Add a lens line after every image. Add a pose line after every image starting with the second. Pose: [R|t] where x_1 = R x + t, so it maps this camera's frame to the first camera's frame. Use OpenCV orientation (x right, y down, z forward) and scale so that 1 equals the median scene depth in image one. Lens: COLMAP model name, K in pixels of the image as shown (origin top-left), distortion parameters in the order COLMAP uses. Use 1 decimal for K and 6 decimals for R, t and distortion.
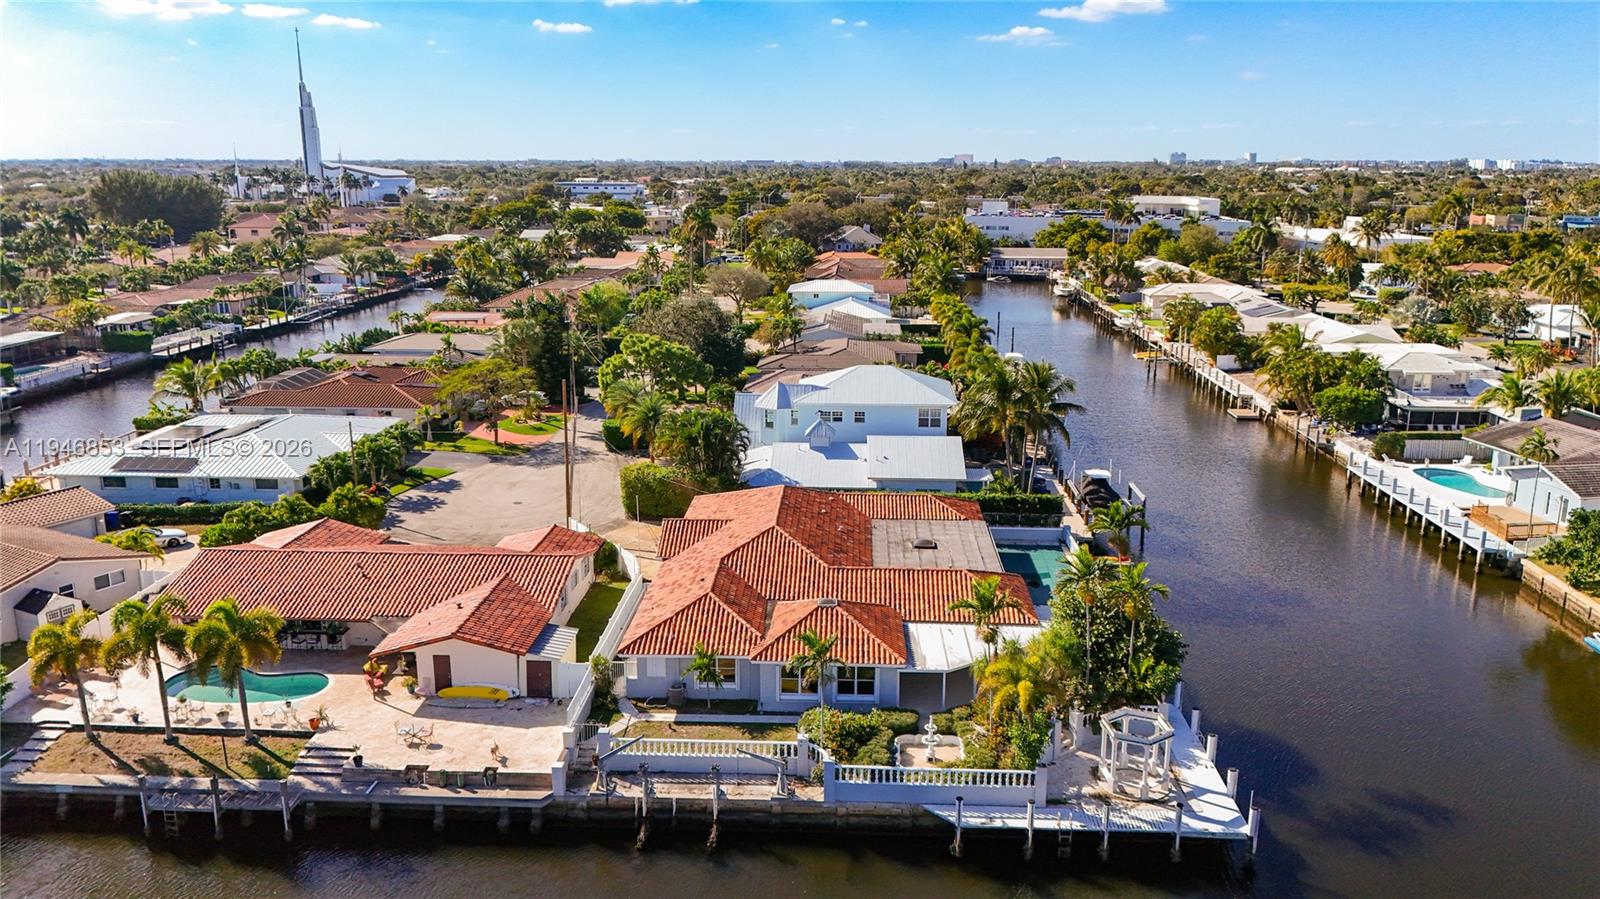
lens RADIAL K [[1156.5, 0, 800.0], [0, 1156.5, 449.5], [0, 0, 1]] dist [0.070353, -0.070518]
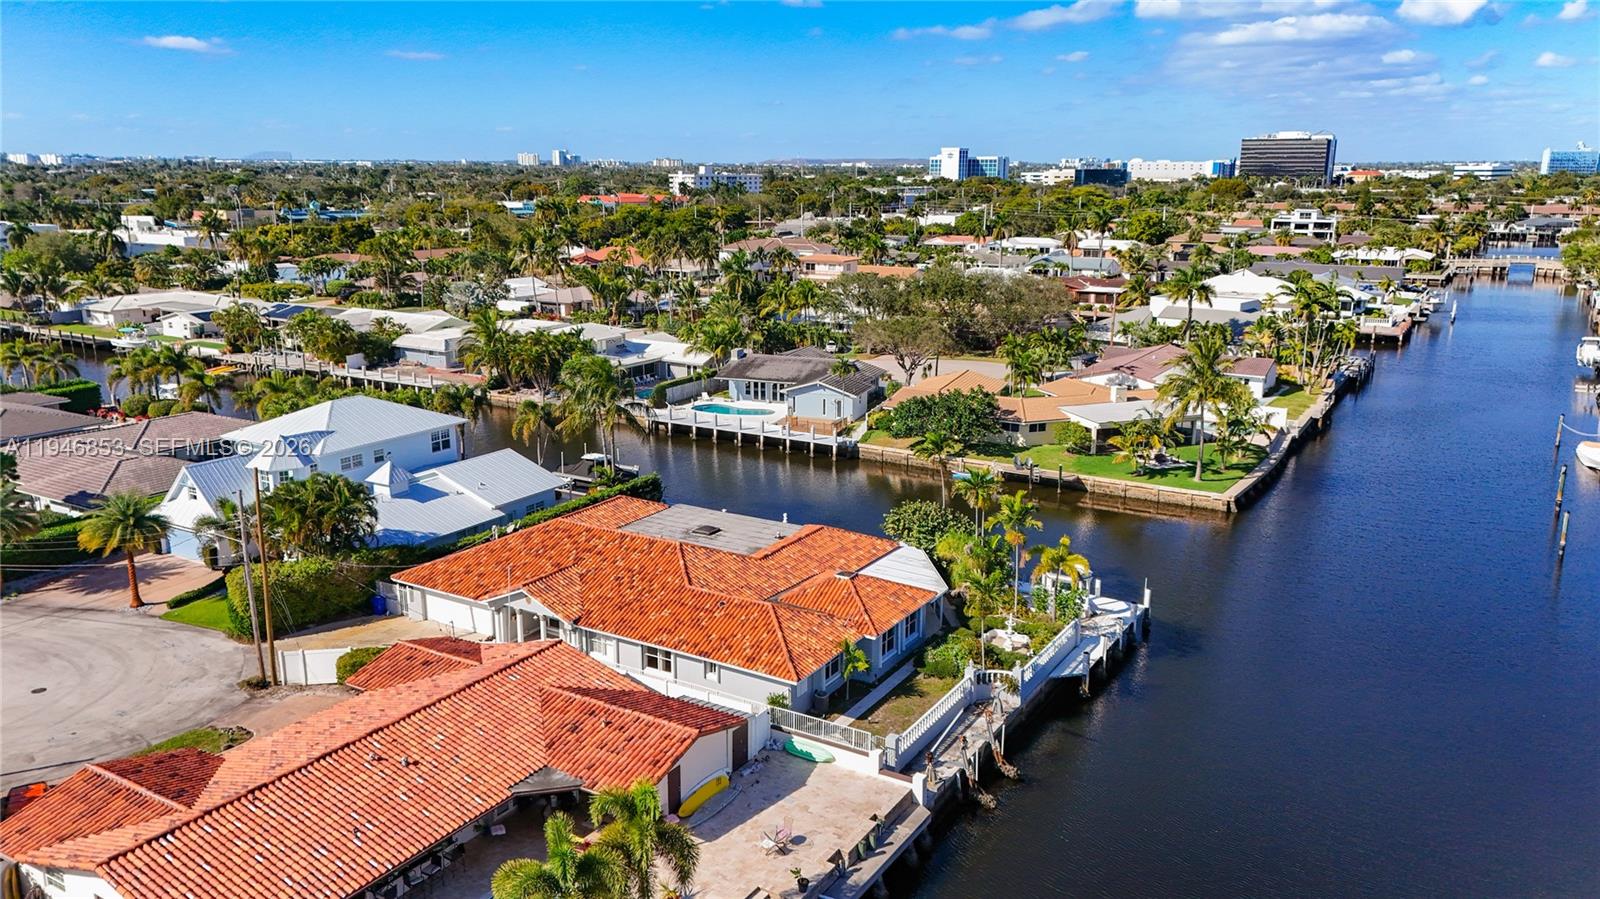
lens RADIAL K [[1156.5, 0, 800.0], [0, 1156.5, 449.5], [0, 0, 1]] dist [0.070353, -0.070518]
pose [[0.467063, -0.205398, 0.860037, -0.879787], [0.203571, 0.971497, 0.121464, -0.118841], [-0.860472, 0.118347, 0.495563, 0.470984]]
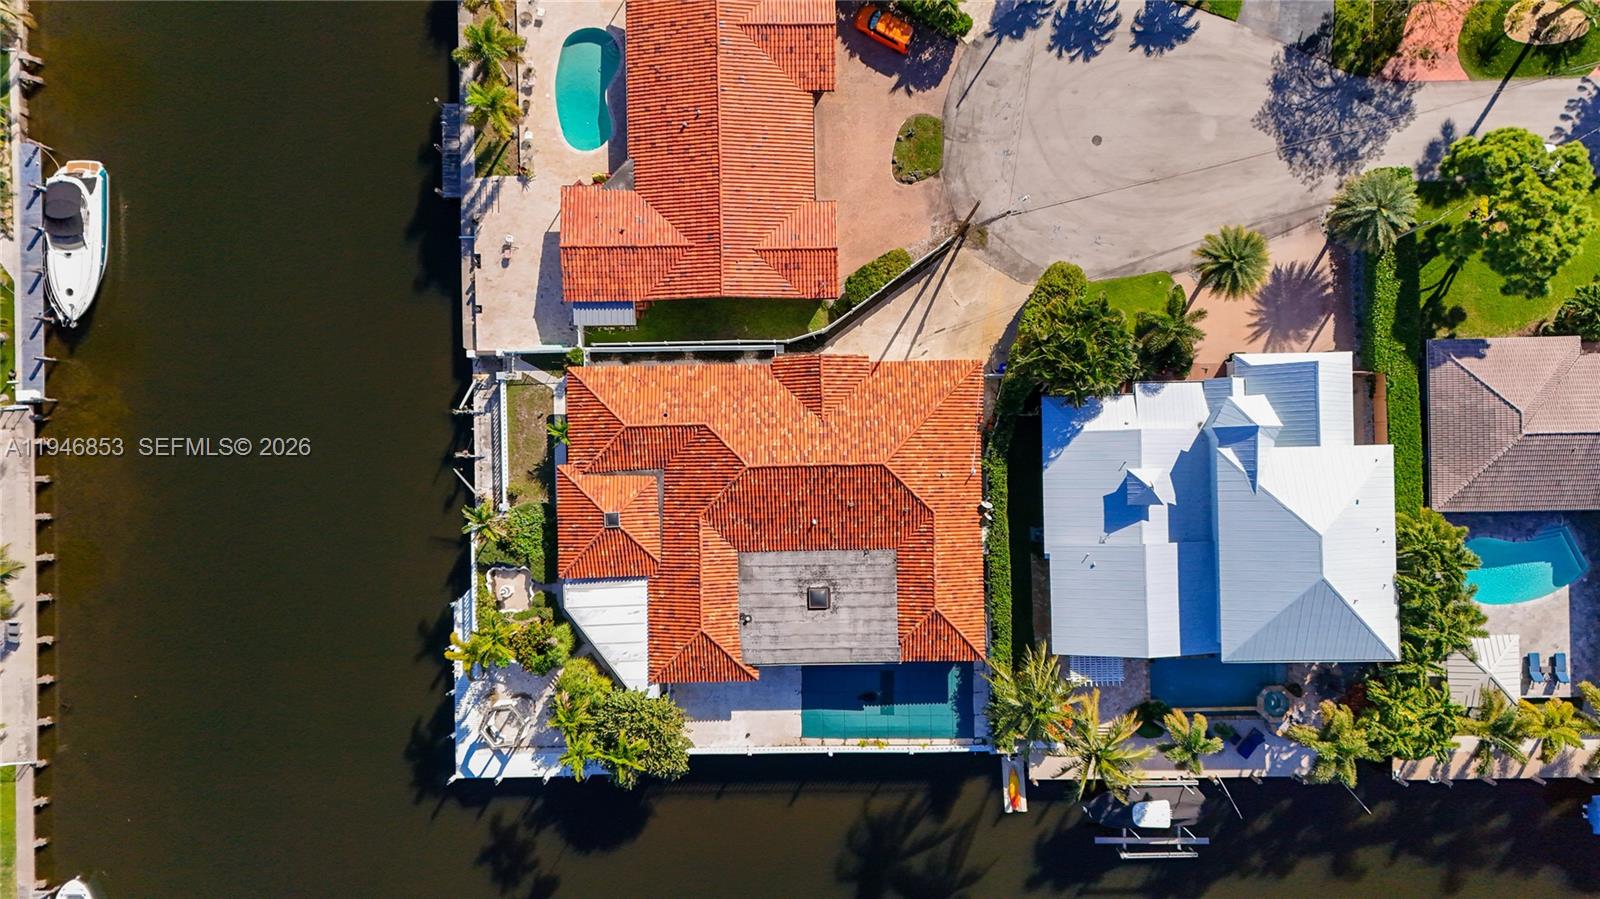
lens RADIAL K [[1156.5, 0, 800.0], [0, 1156.5, 449.5], [0, 0, 1]] dist [0.070353, -0.070518]
pose [[0.069585, 0.997423, -0.017471, -0.016941], [-0.268864, 0.035617, 0.962519, -1.135453], [0.960661, -0.062280, 0.270650, 0.828186]]
